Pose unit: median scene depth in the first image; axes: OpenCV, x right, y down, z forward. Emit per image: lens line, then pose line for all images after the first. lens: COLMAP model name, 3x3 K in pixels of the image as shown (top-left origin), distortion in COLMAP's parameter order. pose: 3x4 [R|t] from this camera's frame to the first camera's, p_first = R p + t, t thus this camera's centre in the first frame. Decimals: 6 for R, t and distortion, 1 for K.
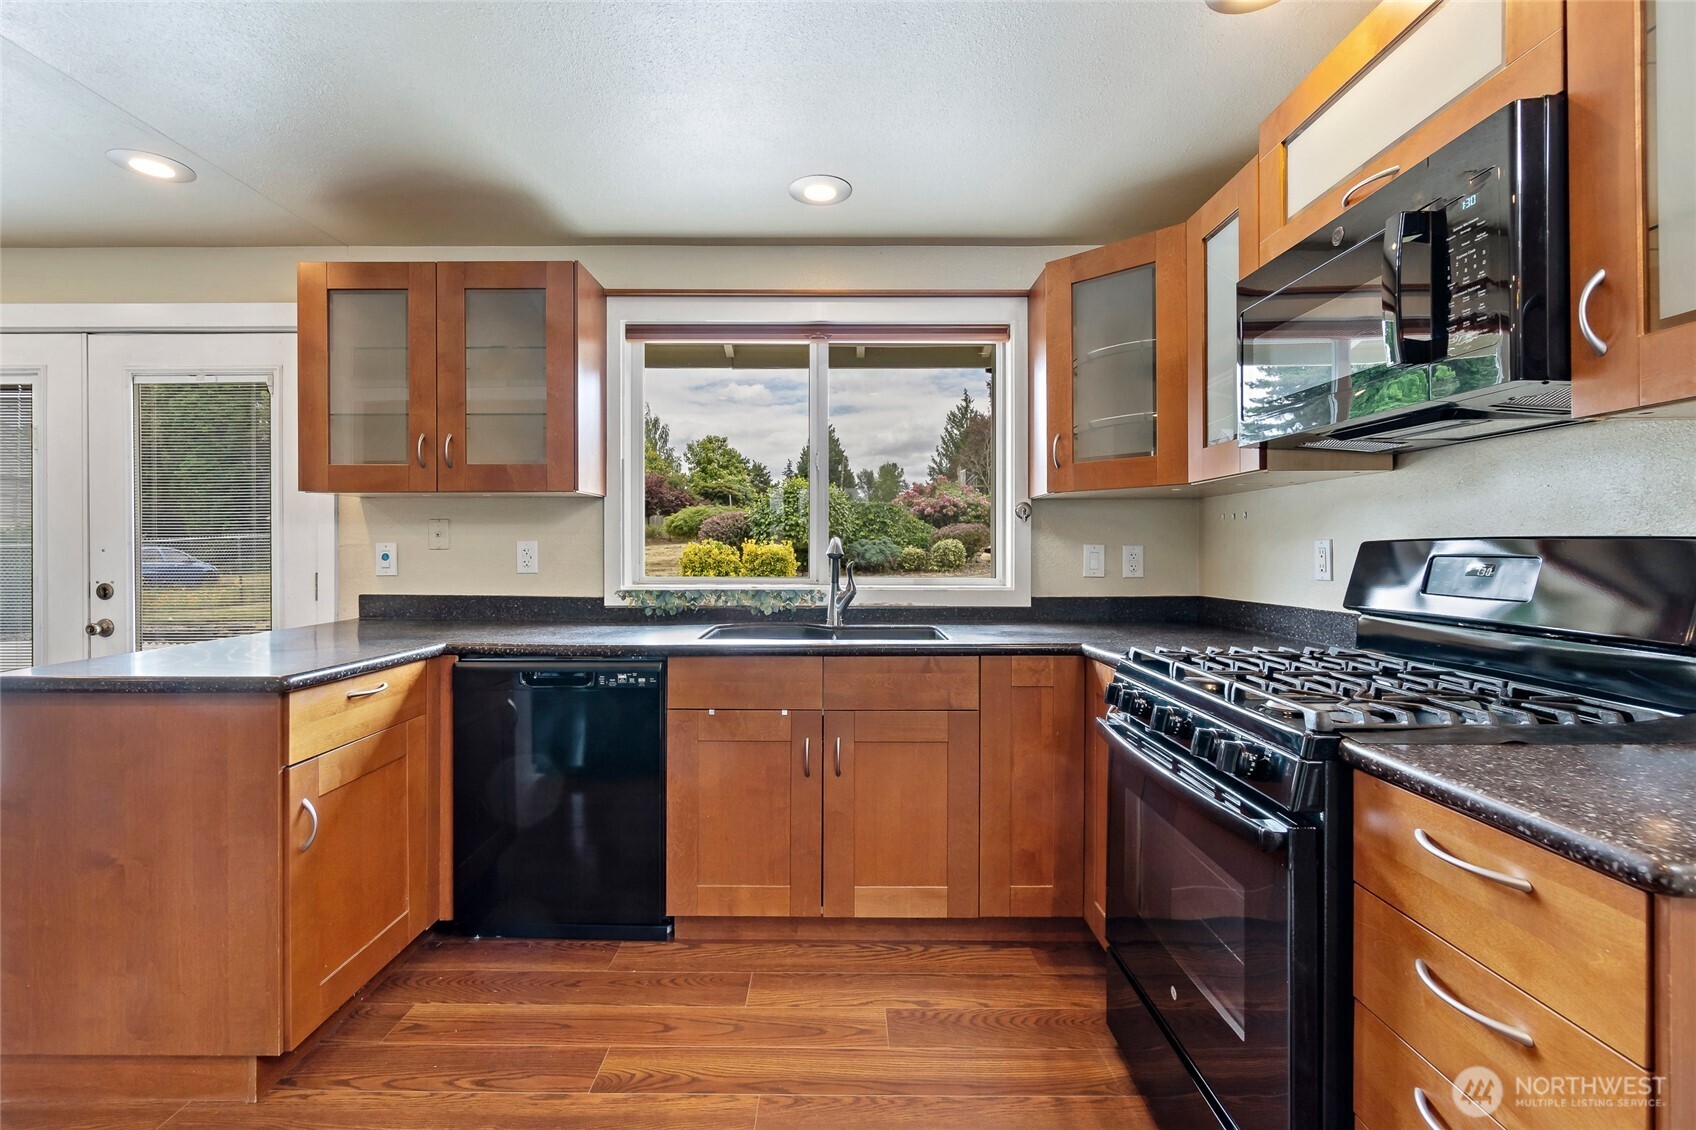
lens RADIAL K [[757.2, 0, 840.9], [0, 757.2, 547.9], [0, 0, 1]] dist [-0.002980, 0.000049]
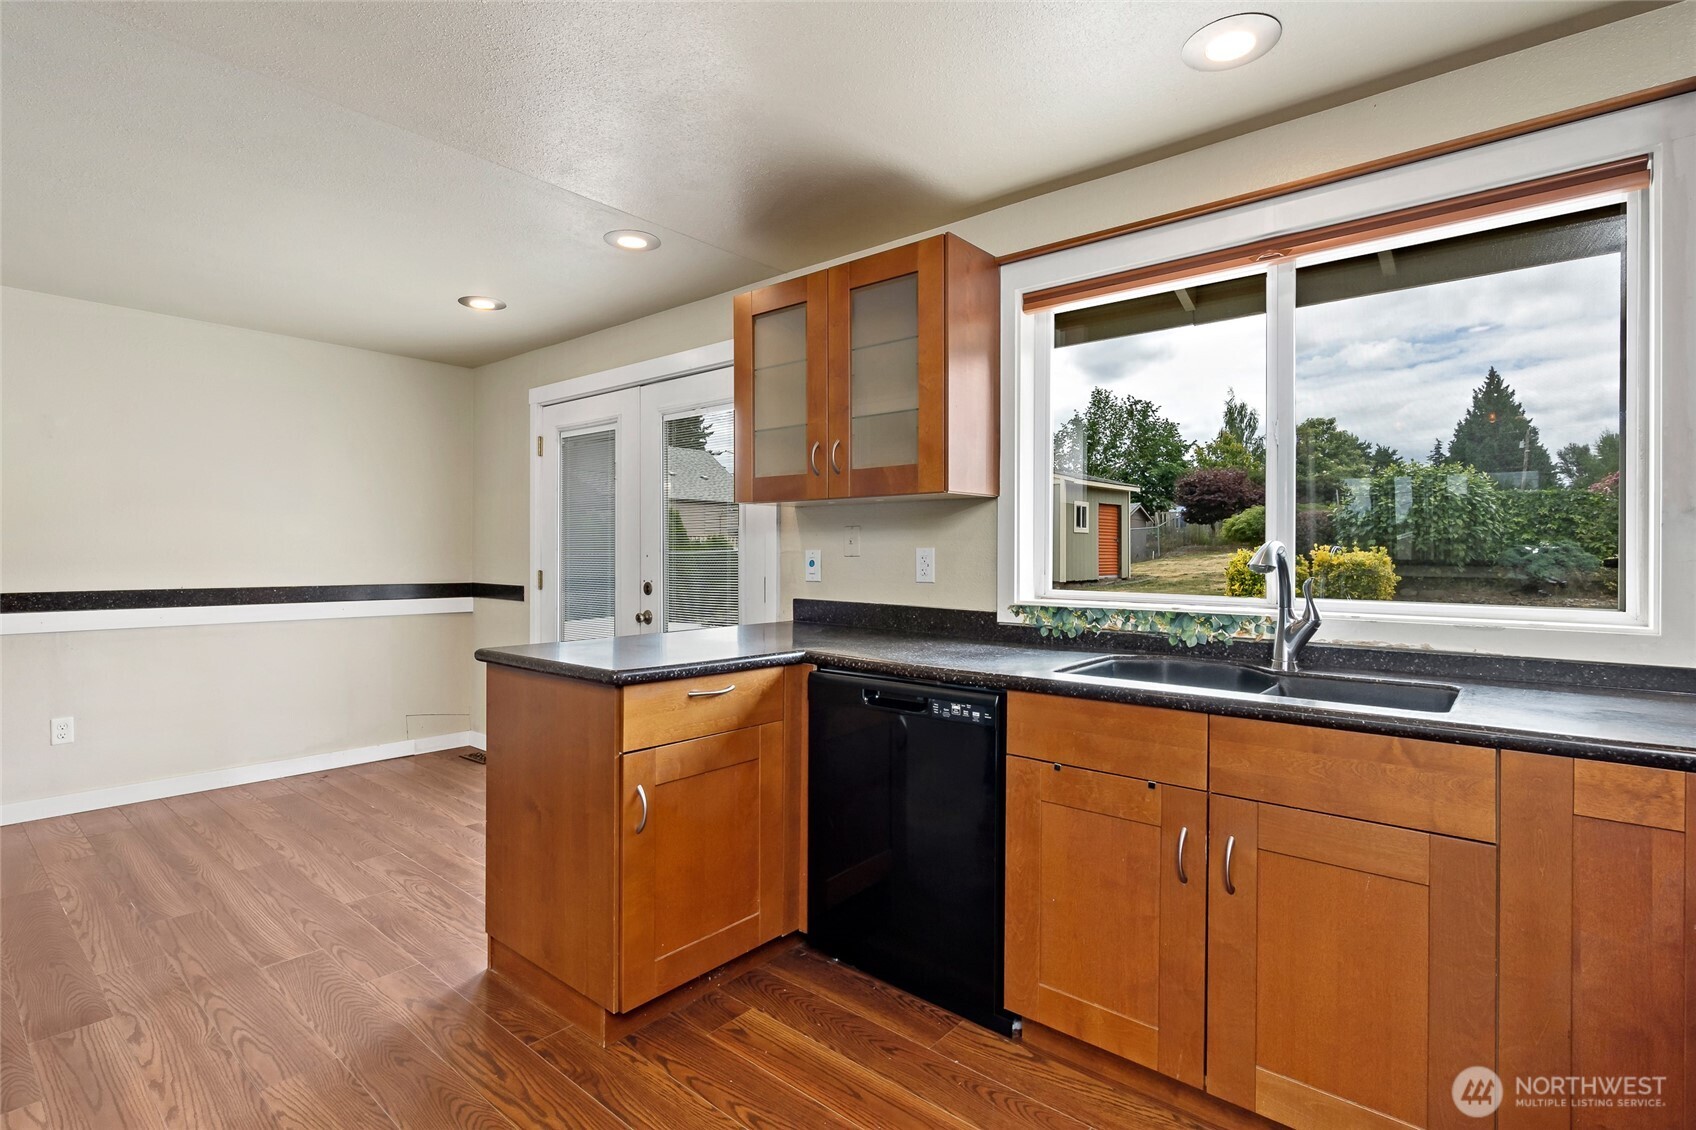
lens RADIAL K [[816.2, 0, 845.6], [0, 816.2, 553.4], [0, 0, 1]] dist [-0.001376, -0.000237]
pose [[0.764663, 0.002262, -0.644426, 0.178572], [-0.003992, 0.999991, -0.001227, -0.000560], [0.644418, 0.003510, 0.764665, 0.192119]]
